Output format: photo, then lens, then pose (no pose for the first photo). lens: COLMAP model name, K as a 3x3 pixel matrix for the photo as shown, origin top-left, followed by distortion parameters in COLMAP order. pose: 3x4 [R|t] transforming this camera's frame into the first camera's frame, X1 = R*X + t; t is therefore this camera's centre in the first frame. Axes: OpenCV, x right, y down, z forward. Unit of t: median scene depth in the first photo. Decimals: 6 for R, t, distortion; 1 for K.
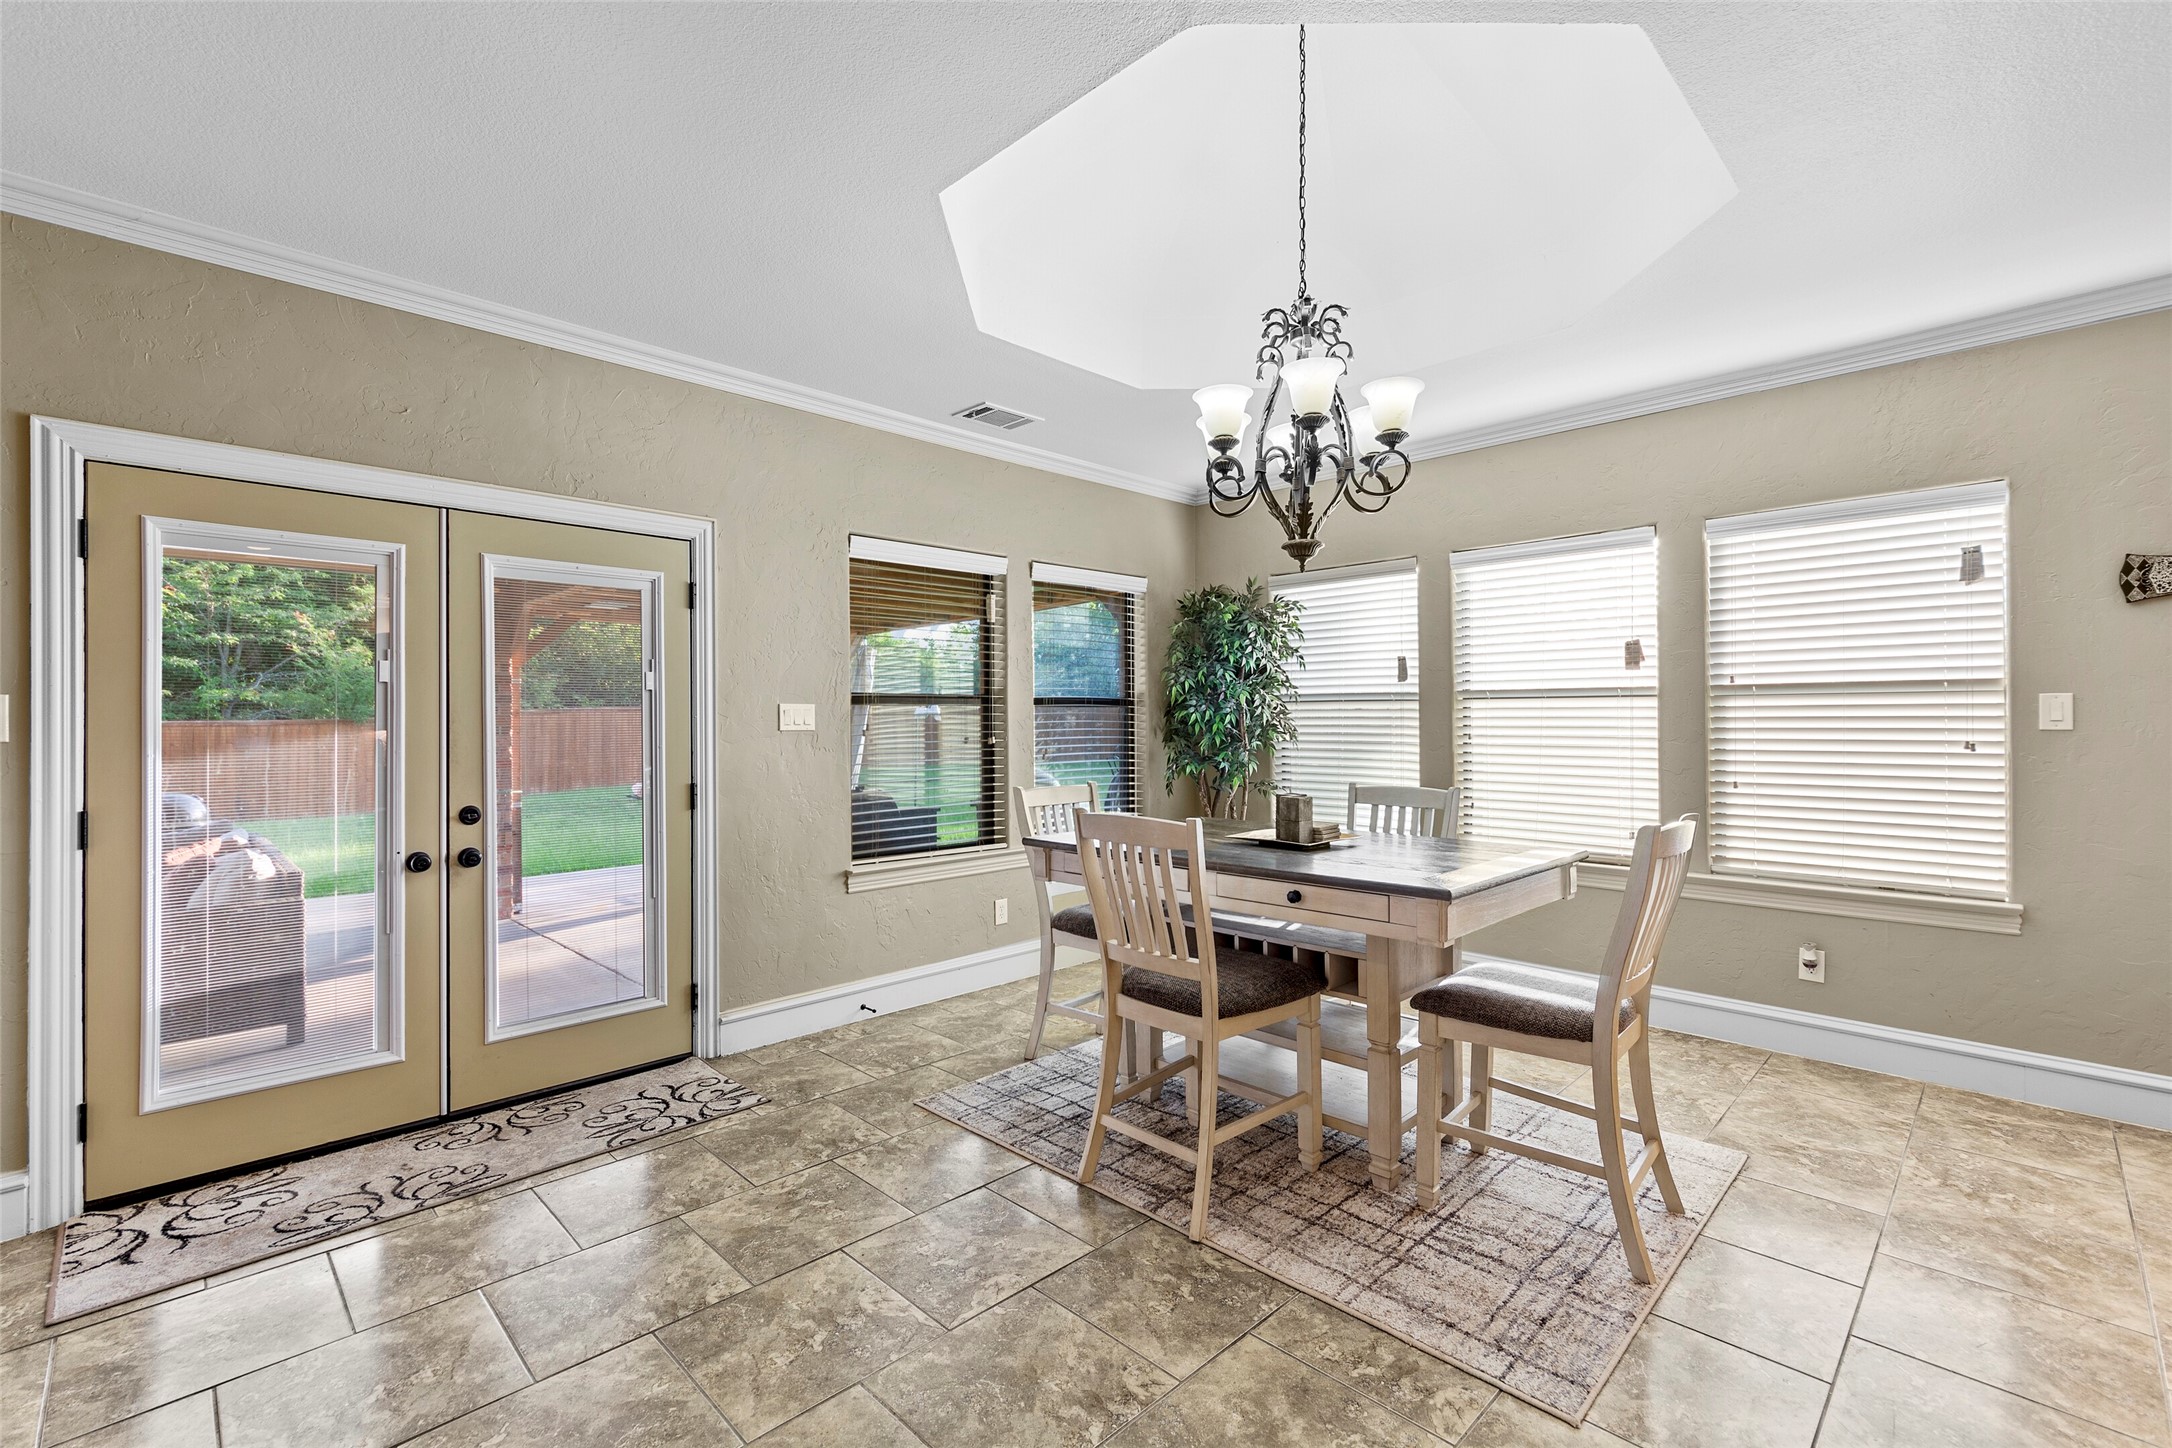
lens RADIAL K [[948.8, 0, 1082.4], [0, 948.8, 722.9], [0, 0, 1]] dist [-0.000020, -0.000023]
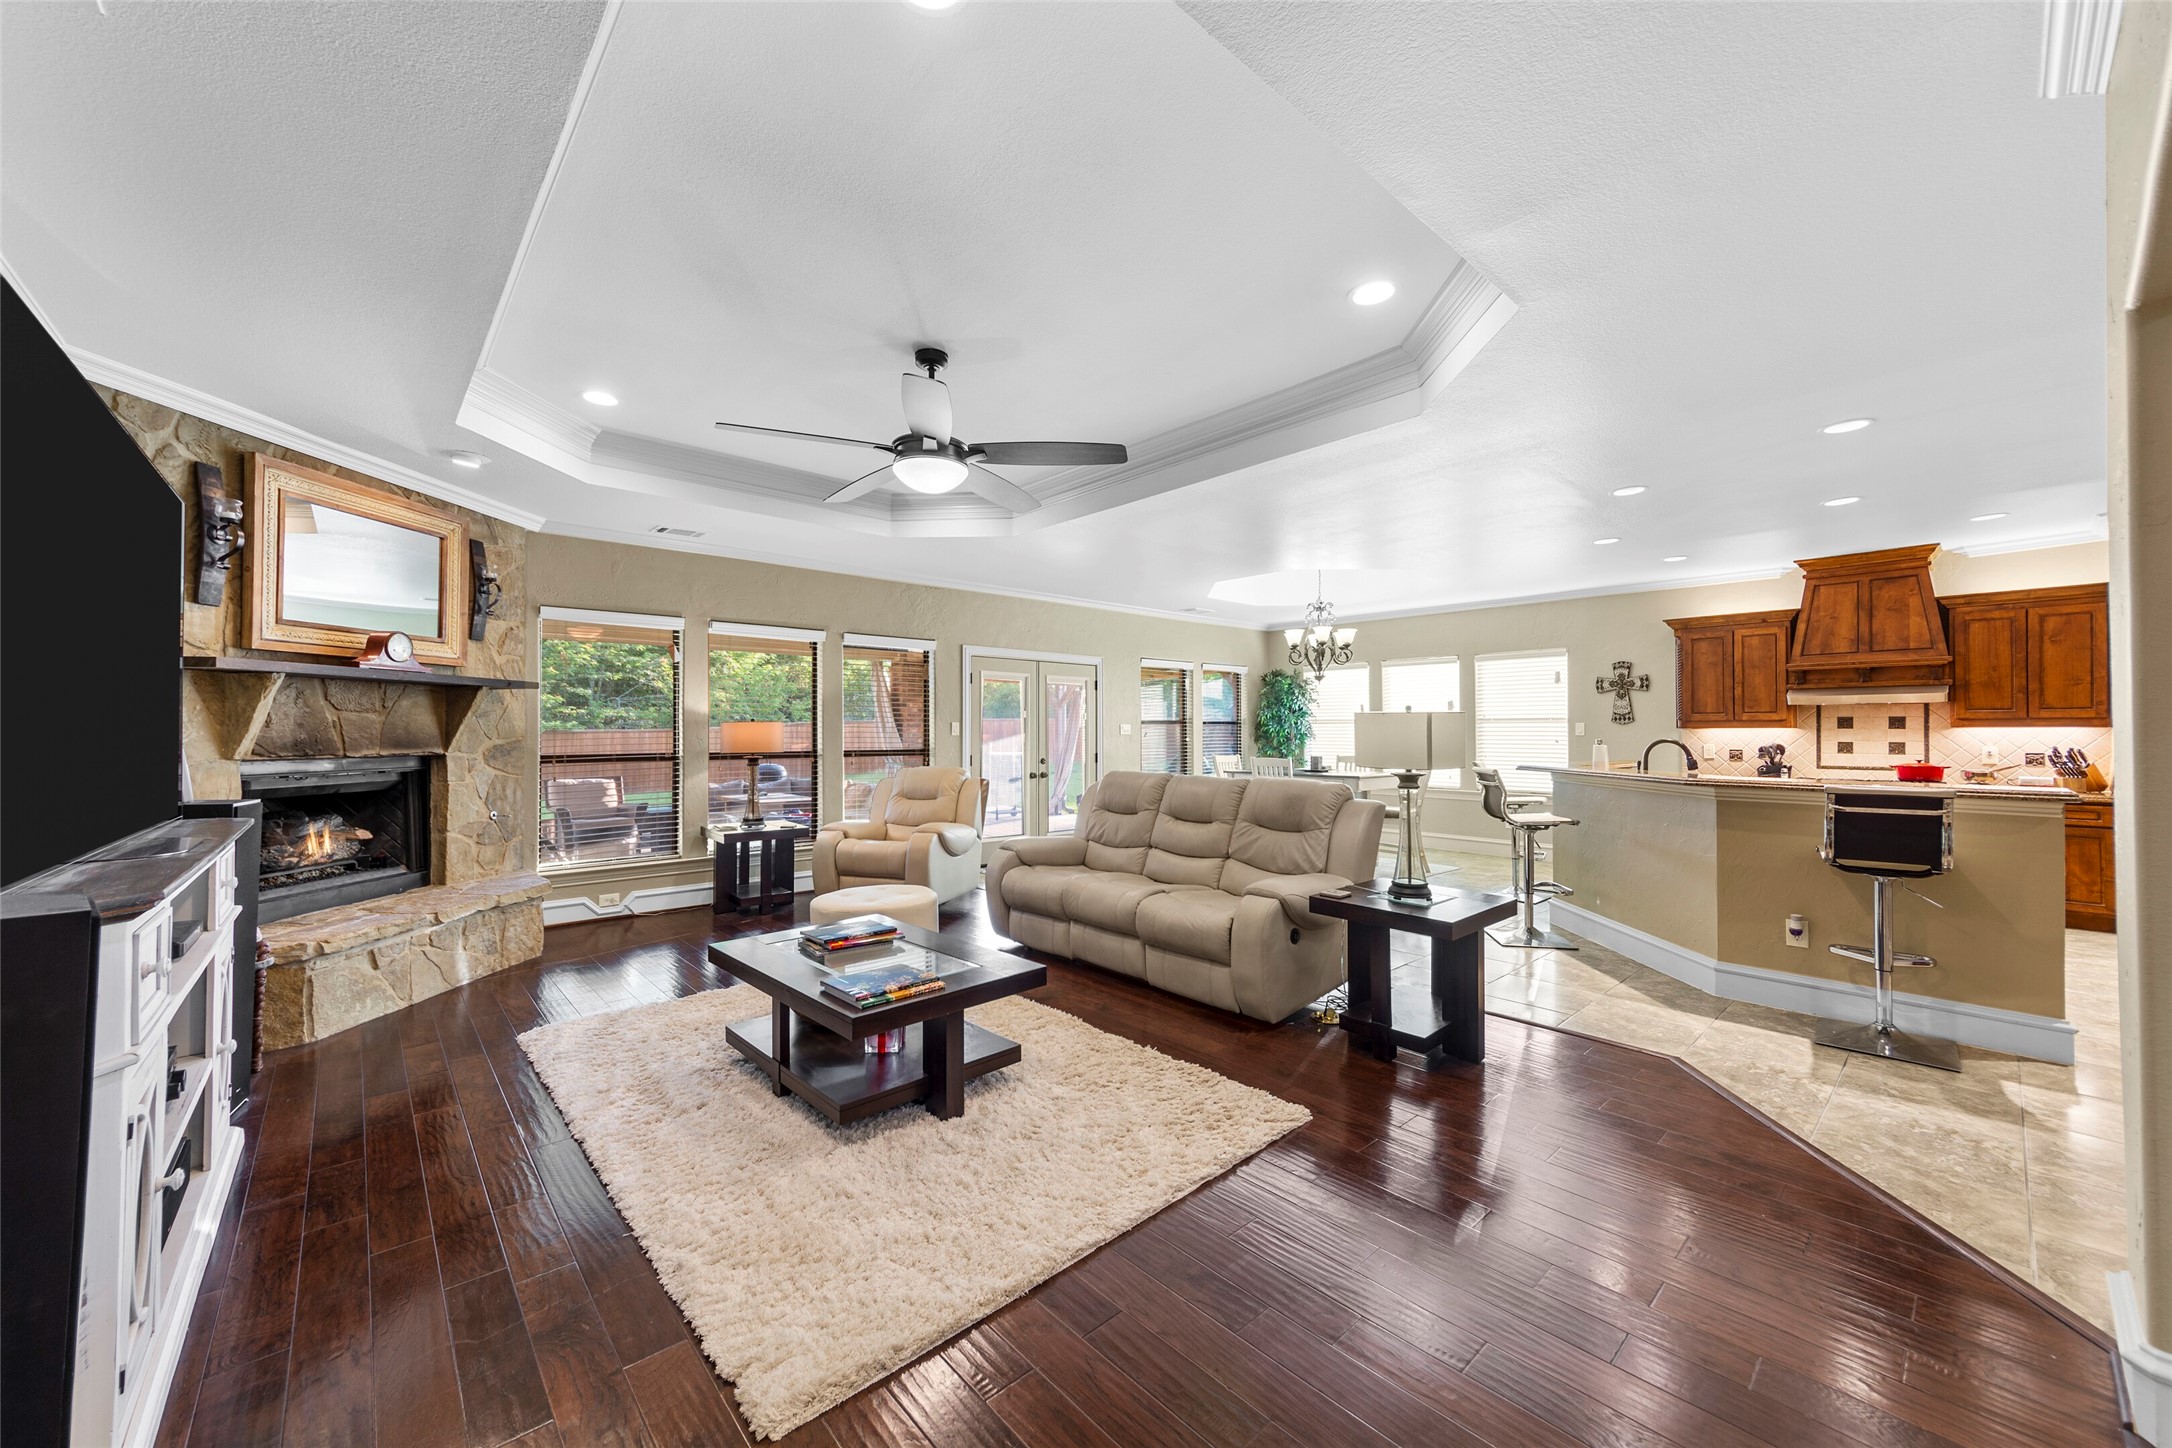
lens RADIAL K [[813.2, 0, 1088.5], [0, 813.2, 716.2], [0, 0, 1]] dist [0.000254, -0.000017]
pose [[0.998995, 0.003587, -0.044681, -0.239267], [-0.004556, 0.999756, -0.021602, 0.005548], [0.044593, 0.021783, 0.998768, -1.001987]]
